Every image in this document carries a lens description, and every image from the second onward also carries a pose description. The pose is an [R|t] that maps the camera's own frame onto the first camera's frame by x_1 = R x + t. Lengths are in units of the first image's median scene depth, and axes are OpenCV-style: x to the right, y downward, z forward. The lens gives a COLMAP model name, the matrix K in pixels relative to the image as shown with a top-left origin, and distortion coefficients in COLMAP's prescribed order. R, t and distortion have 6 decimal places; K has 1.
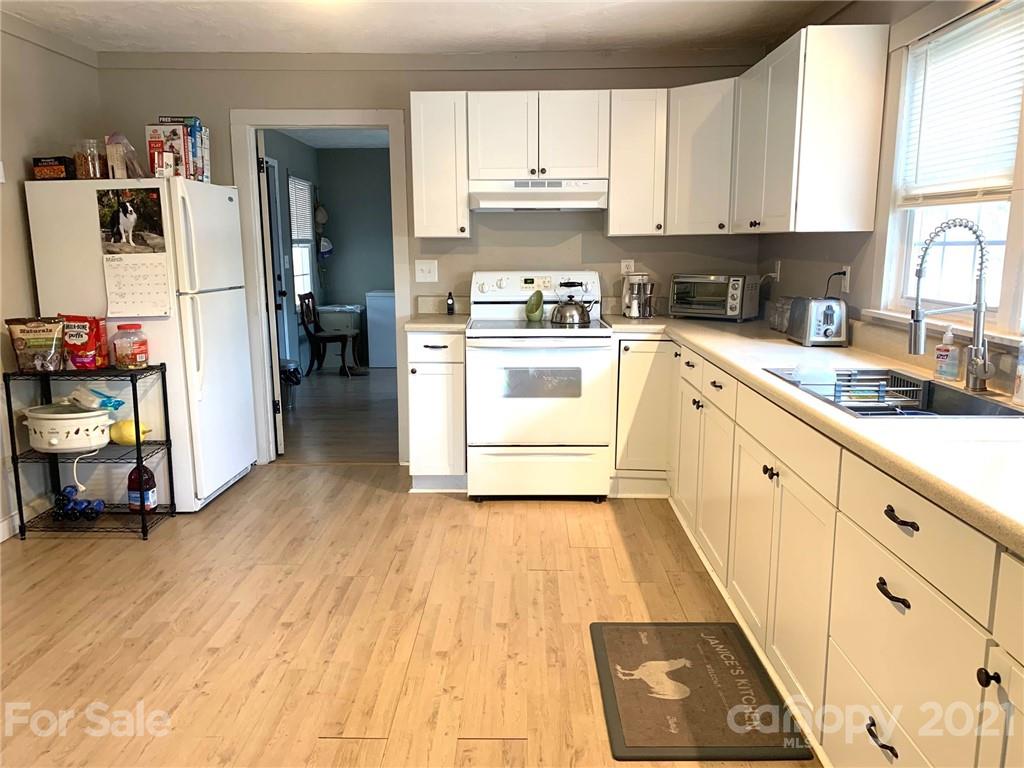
lens RADIAL K [[779.1, 0, 515.6], [0, 779.1, 385.7], [0, 0, 1]] dist [0.040497, -0.043957]
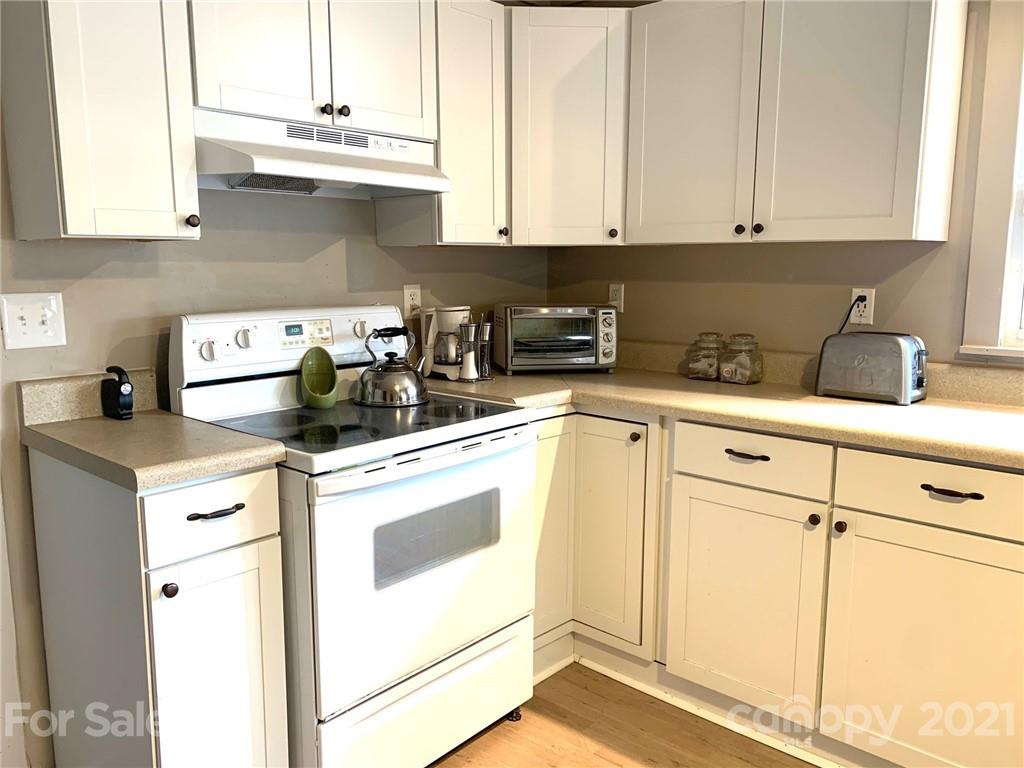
lens RADIAL K [[779.1, 0, 508.8], [0, 779.1, 379.1], [0, 0, 1]] dist [0.040497, -0.043957]
pose [[0.668133, -0.104298, 0.736695, -0.277449], [0.131328, 0.991112, 0.021211, -0.100217], [-0.732360, 0.082577, 0.675892, 0.590997]]
